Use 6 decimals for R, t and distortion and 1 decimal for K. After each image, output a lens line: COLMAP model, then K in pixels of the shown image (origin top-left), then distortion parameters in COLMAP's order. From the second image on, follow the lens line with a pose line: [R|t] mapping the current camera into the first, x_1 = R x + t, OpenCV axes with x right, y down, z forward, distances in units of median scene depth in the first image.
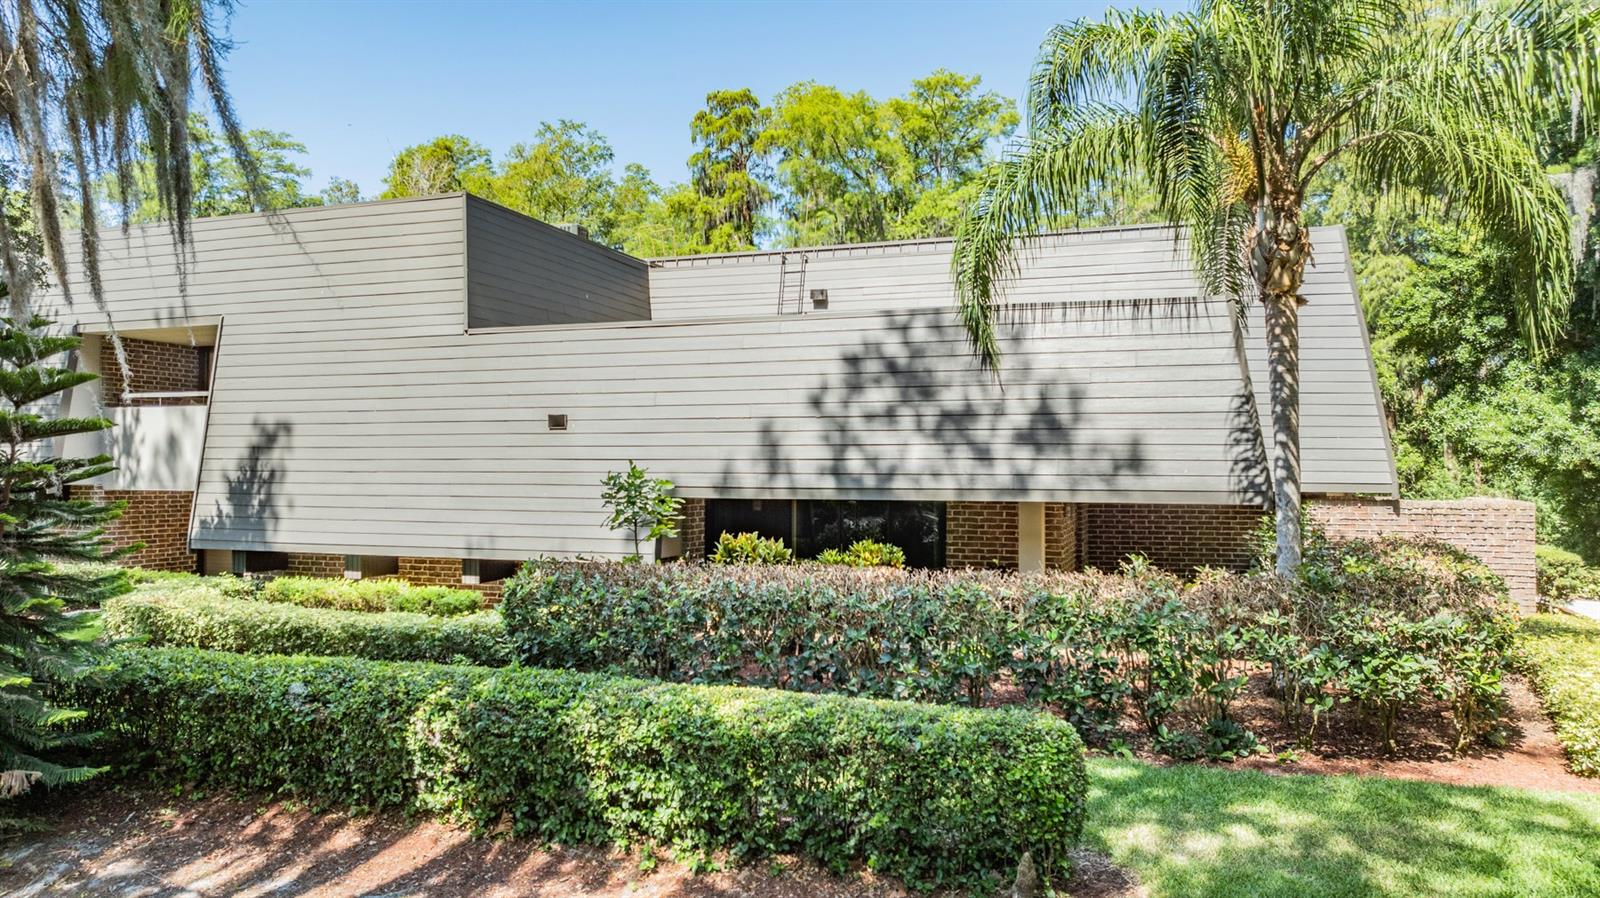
lens RADIAL K [[1106.5, 0, 796.6], [0, 1106.5, 420.4], [0, 0, 1]] dist [-0.009115, -0.001226]
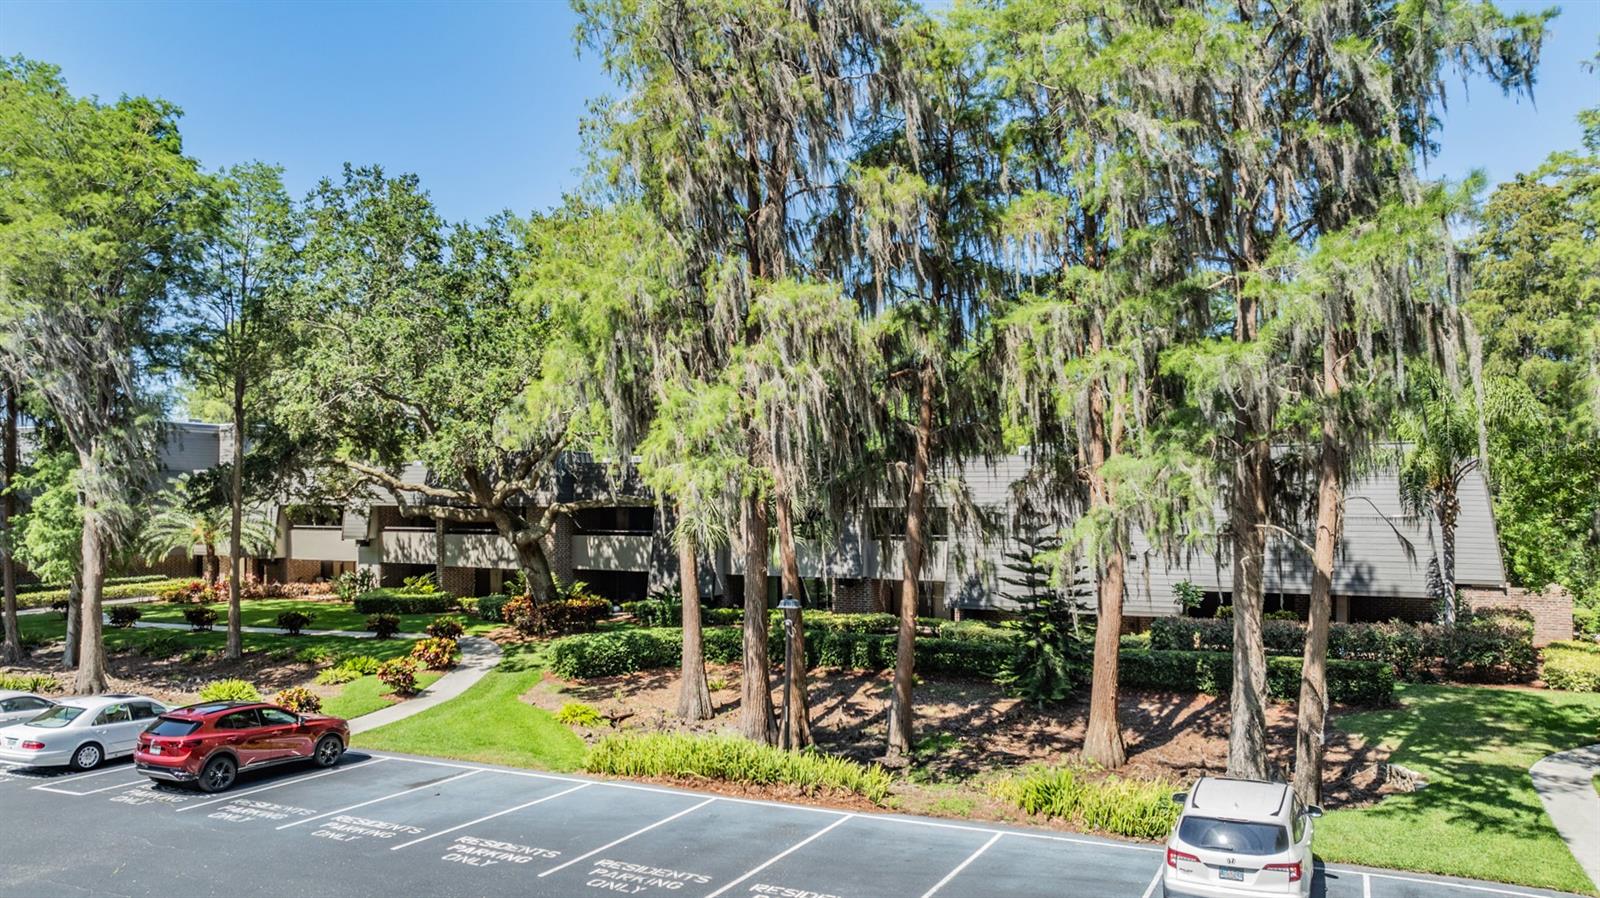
lens RADIAL K [[1106.5, 0, 796.6], [0, 1106.5, 420.4], [0, 0, 1]] dist [-0.009115, -0.001226]
pose [[0.993212, -0.013289, -0.115557, -0.783709], [0.010185, 0.999572, -0.027409, -0.284688], [0.115872, 0.026046, 0.992923, -1.772515]]
